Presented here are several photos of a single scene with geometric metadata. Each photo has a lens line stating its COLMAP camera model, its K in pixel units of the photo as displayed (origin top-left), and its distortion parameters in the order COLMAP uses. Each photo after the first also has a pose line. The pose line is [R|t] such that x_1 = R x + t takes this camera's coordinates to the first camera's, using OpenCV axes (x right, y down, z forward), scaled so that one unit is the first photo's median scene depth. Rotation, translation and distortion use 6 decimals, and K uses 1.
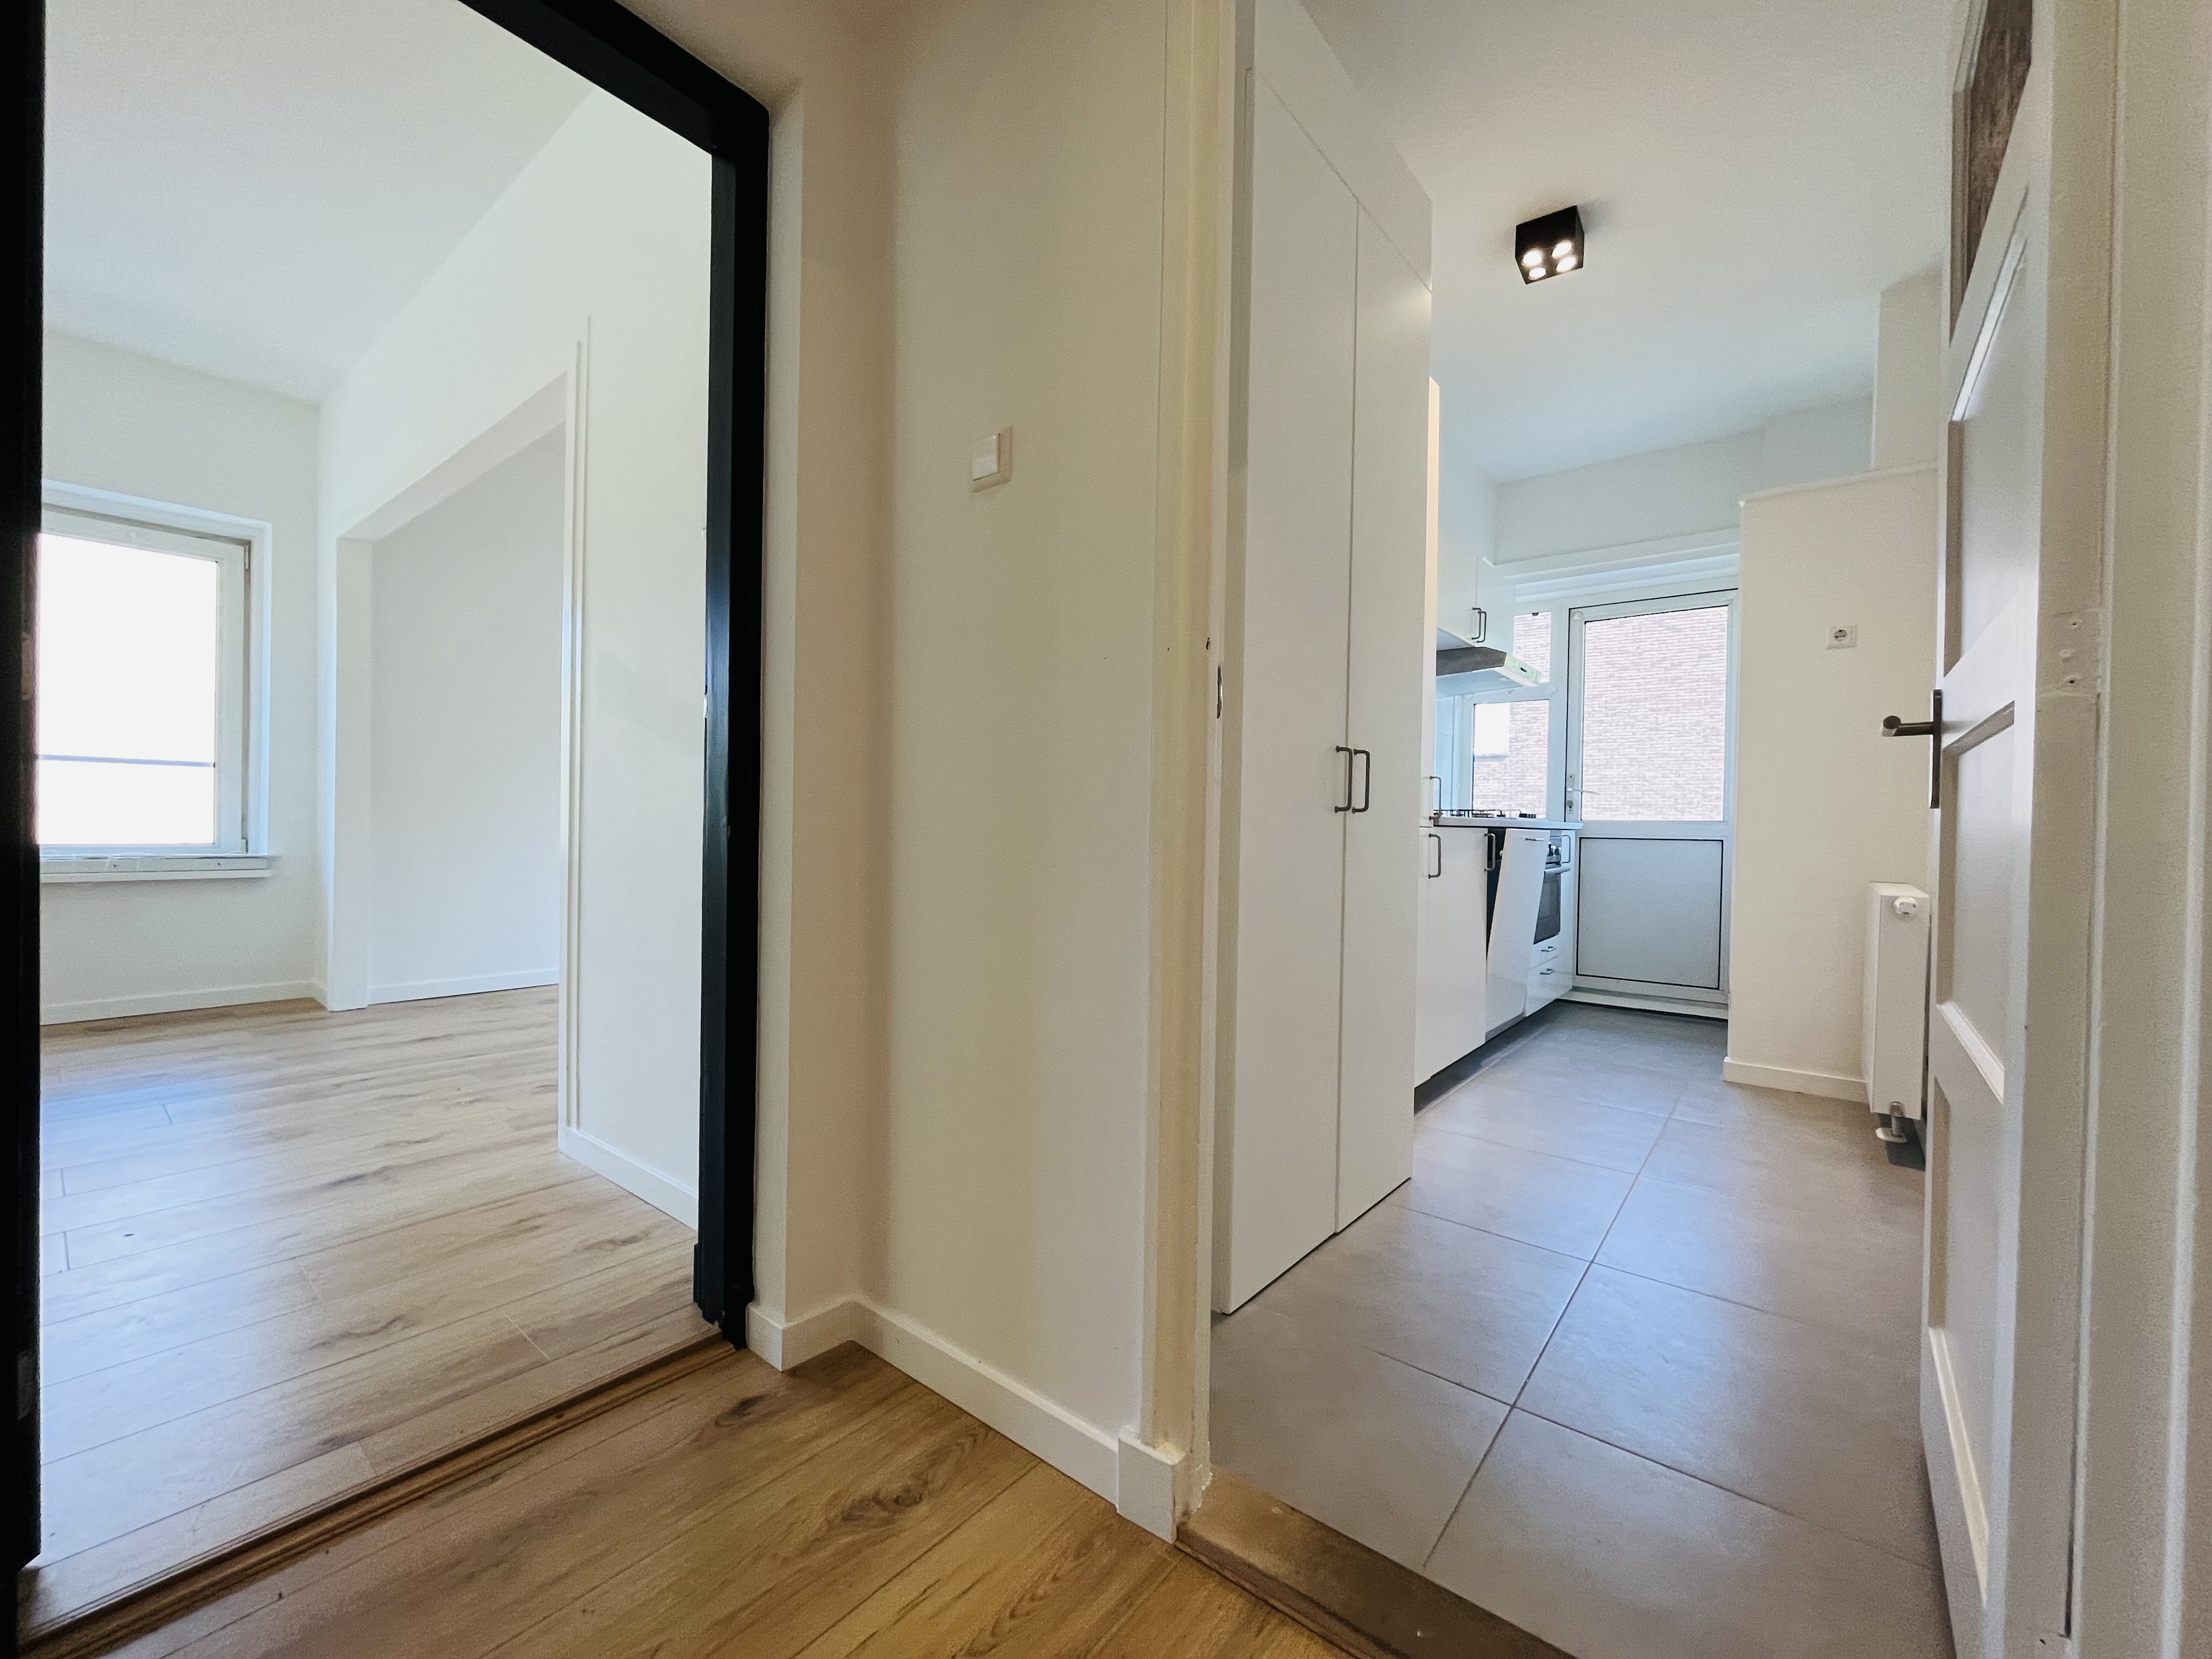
lens RADIAL K [[893.0, 0, 1098.9], [0, 893.0, 821.8], [0, 0, 1]] dist [0.001910, -0.000320]
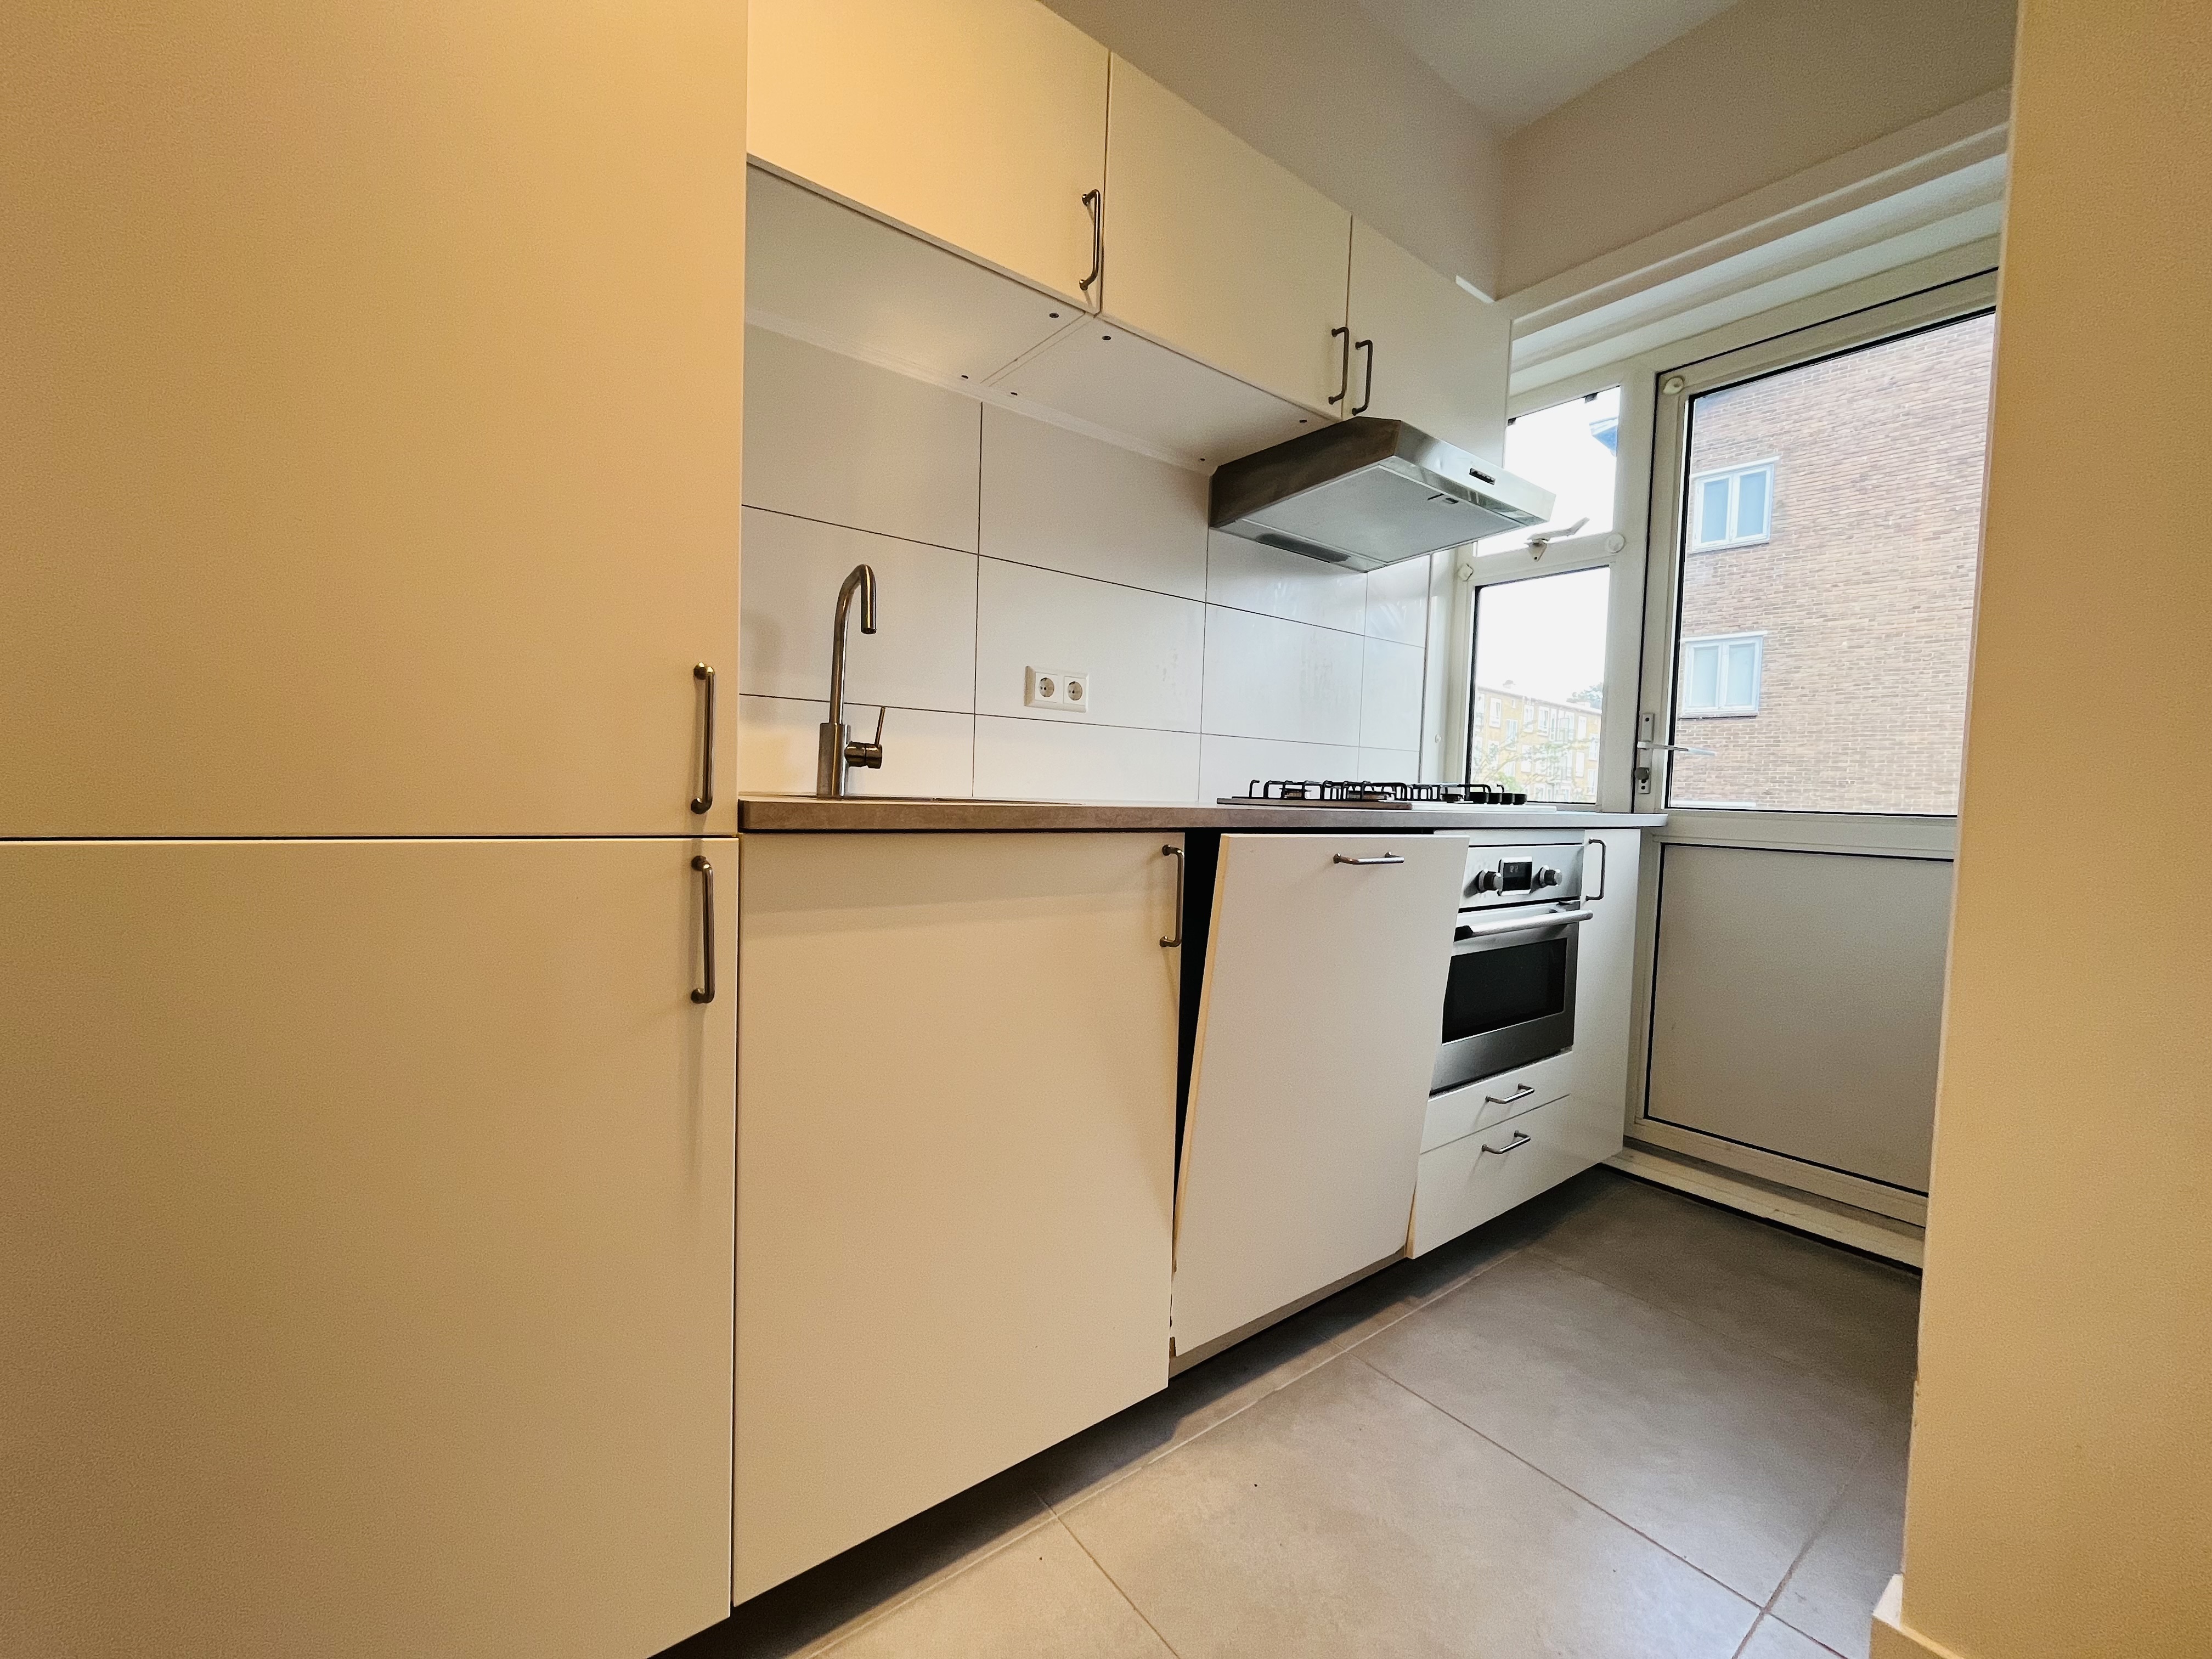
lens RADIAL K [[893.0, 0, 1123.5], [0, 893.0, 843.3], [0, 0, 1]] dist [0.001910, -0.000320]
pose [[0.976124, 0.019631, -0.216325, 0.354466], [-0.007797, 0.998433, 0.055421, -0.007116], [0.217074, -0.052411, 0.974747, 0.449505]]
